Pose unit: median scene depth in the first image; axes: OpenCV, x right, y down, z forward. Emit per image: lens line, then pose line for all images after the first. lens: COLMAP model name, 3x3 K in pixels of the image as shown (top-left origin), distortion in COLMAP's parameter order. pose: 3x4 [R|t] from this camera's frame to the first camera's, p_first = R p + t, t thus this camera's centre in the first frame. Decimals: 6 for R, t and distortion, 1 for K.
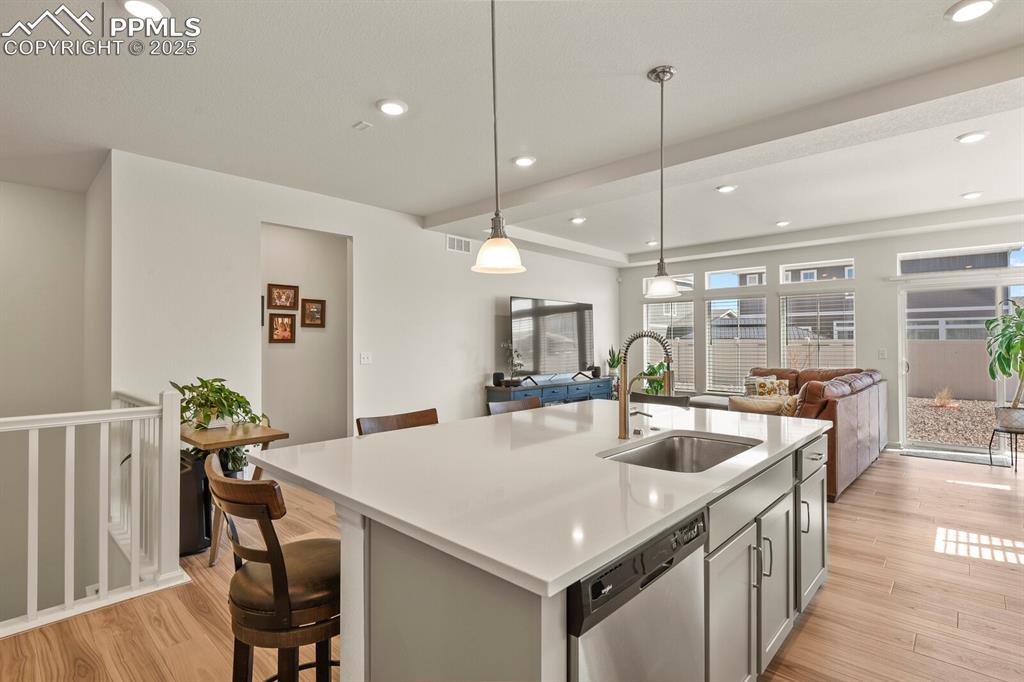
lens RADIAL K [[496.9, 0, 510.0], [0, 496.9, 332.8], [0, 0, 1]] dist [-0.002202, -0.002216]
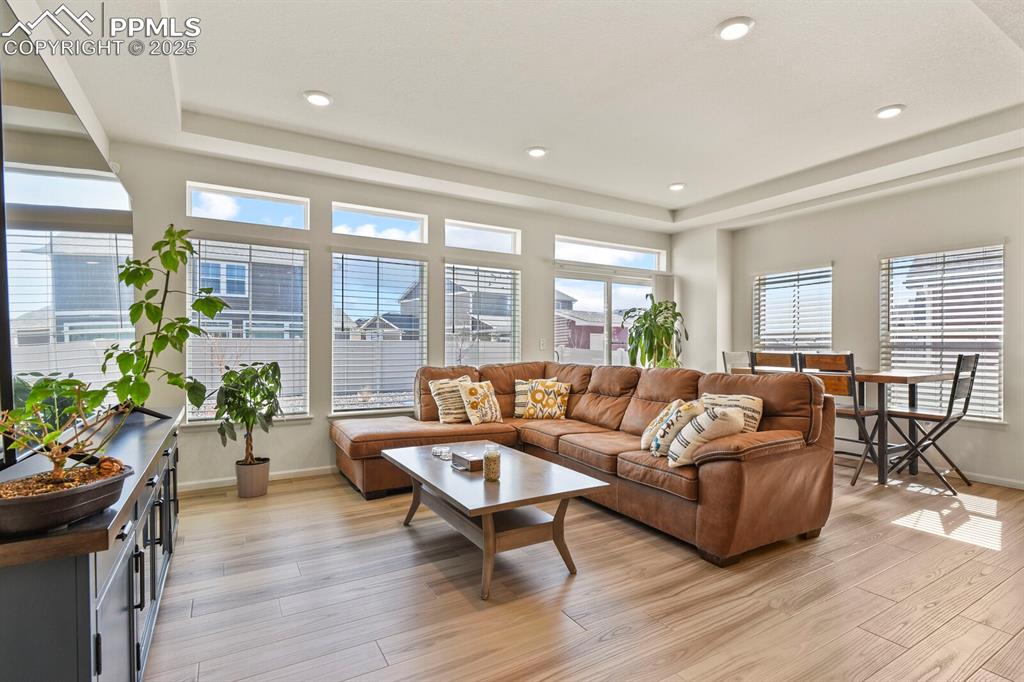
lens RADIAL K [[496.9, 0, 507.0], [0, 496.9, 353.6], [0, 0, 1]] dist [-0.002202, -0.002216]
pose [[0.283891, -0.013655, 0.958759, -0.111182], [-0.018617, 0.999632, 0.019750, 0.039547], [-0.958676, -0.023456, 0.283532, 0.746562]]
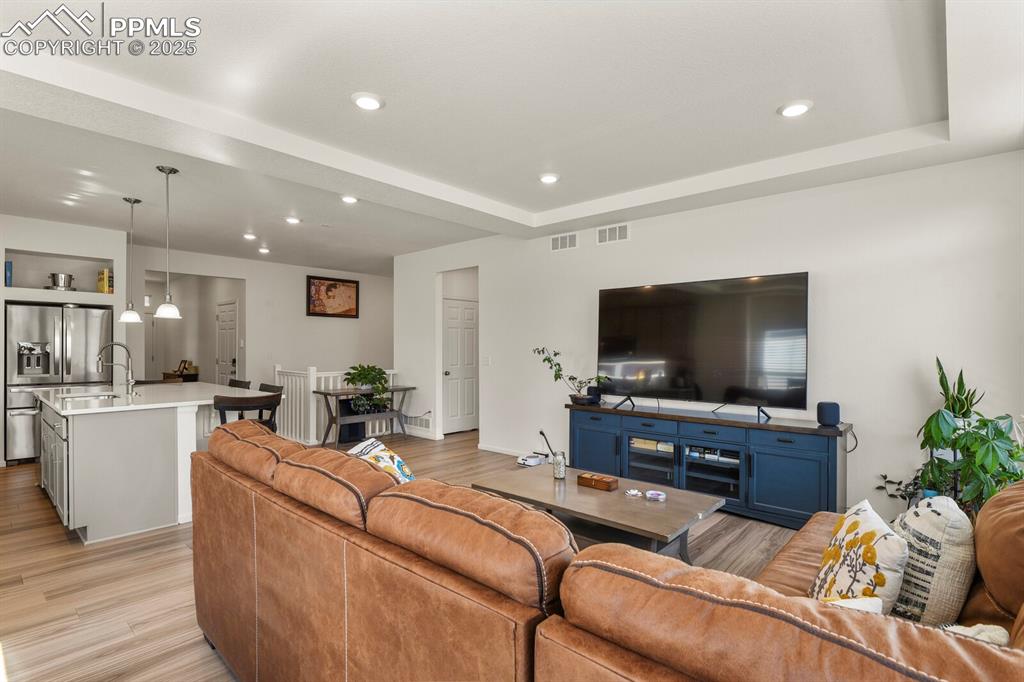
lens RADIAL K [[496.9, 0, 522.4], [0, 496.9, 348.1], [0, 0, 1]] dist [-0.002202, -0.002216]
pose [[0.030279, 0.004564, -0.999531, 0.733722], [0.013830, 0.999892, 0.004985, 0.011309], [0.999446, -0.013974, 0.030213, 0.807698]]
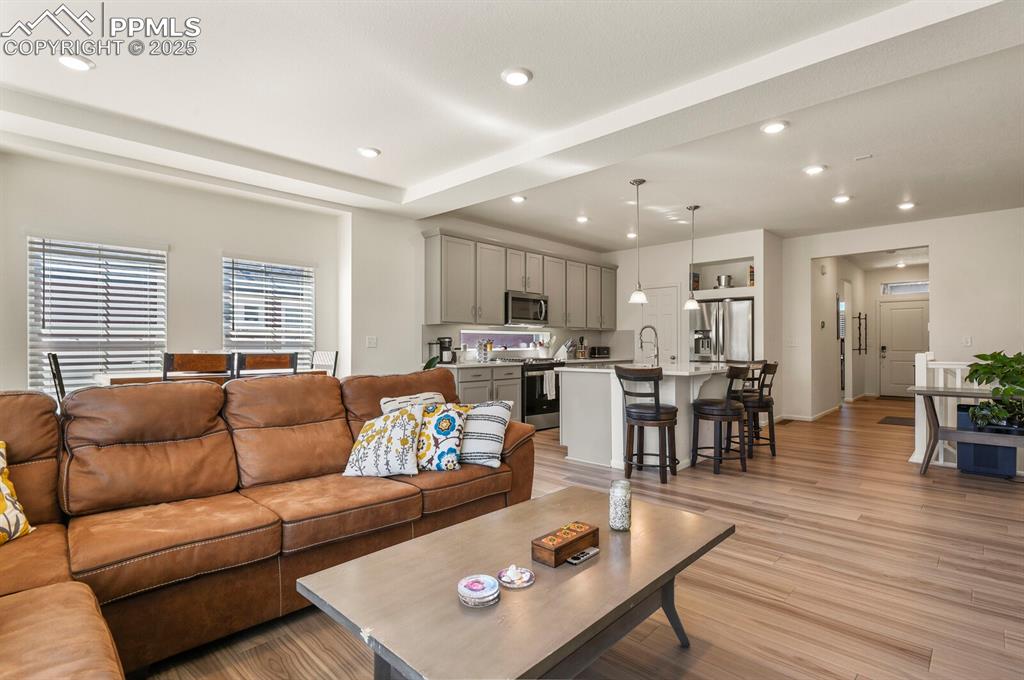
lens RADIAL K [[496.9, 0, 512.7], [0, 496.9, 344.1], [0, 0, 1]] dist [-0.002202, -0.002216]
pose [[-0.999981, 0.003432, 0.005143, 0.303125], [0.003326, 0.999786, -0.020439, 0.047501], [-0.005212, -0.020421, -0.999778, 1.129529]]
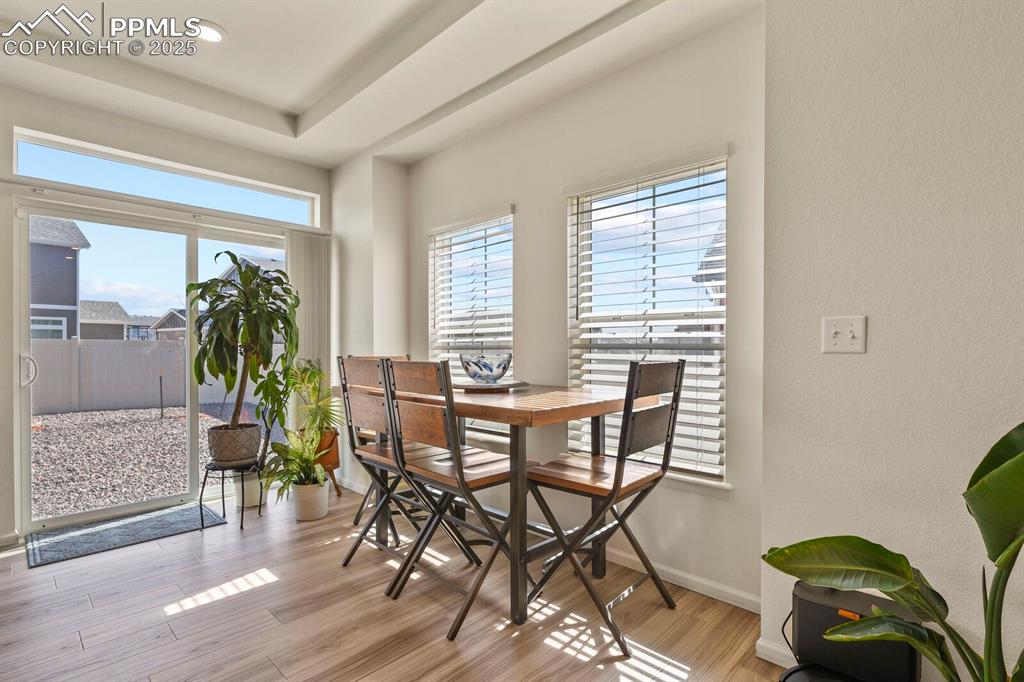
lens RADIAL K [[496.9, 0, 521.1], [0, 496.9, 350.1], [0, 0, 1]] dist [-0.002202, -0.002216]
pose [[0.014843, -0.004936, 0.999878, 0.297490], [-0.015152, 0.999872, 0.005161, 0.035787], [-0.999775, -0.015227, 0.014766, 0.473033]]
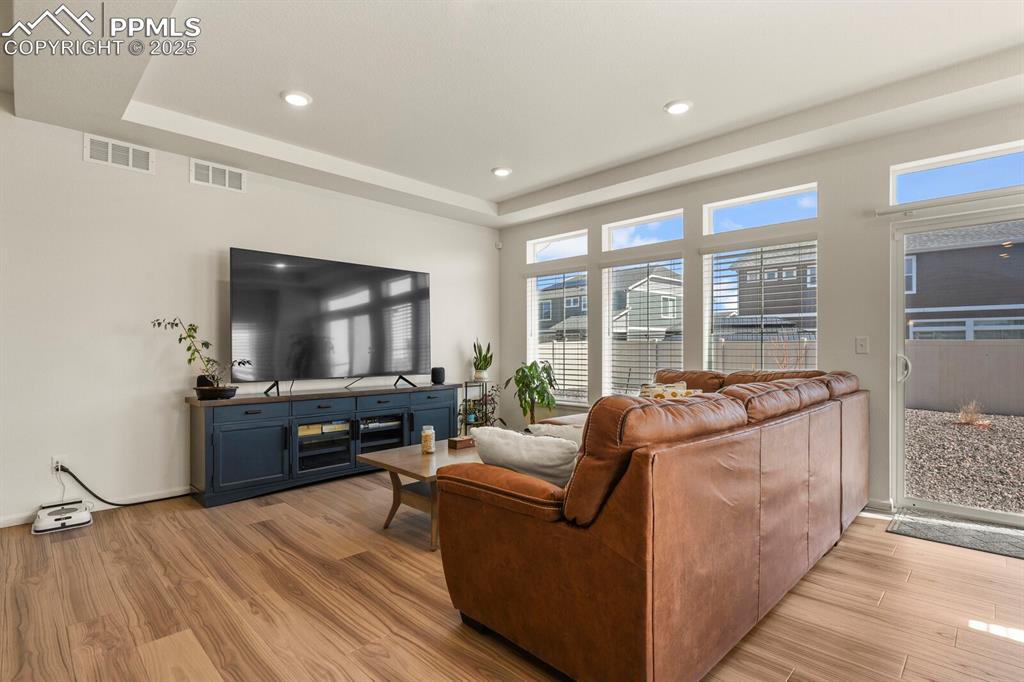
lens RADIAL K [[496.9, 0, 513.9], [0, 496.9, 346.6], [0, 0, 1]] dist [-0.002202, -0.002216]
pose [[0.999648, 0.002568, -0.026387, 0.339404], [-0.002165, 0.999881, 0.015298, 0.033934], [0.026424, -0.015236, 0.999535, 0.388916]]
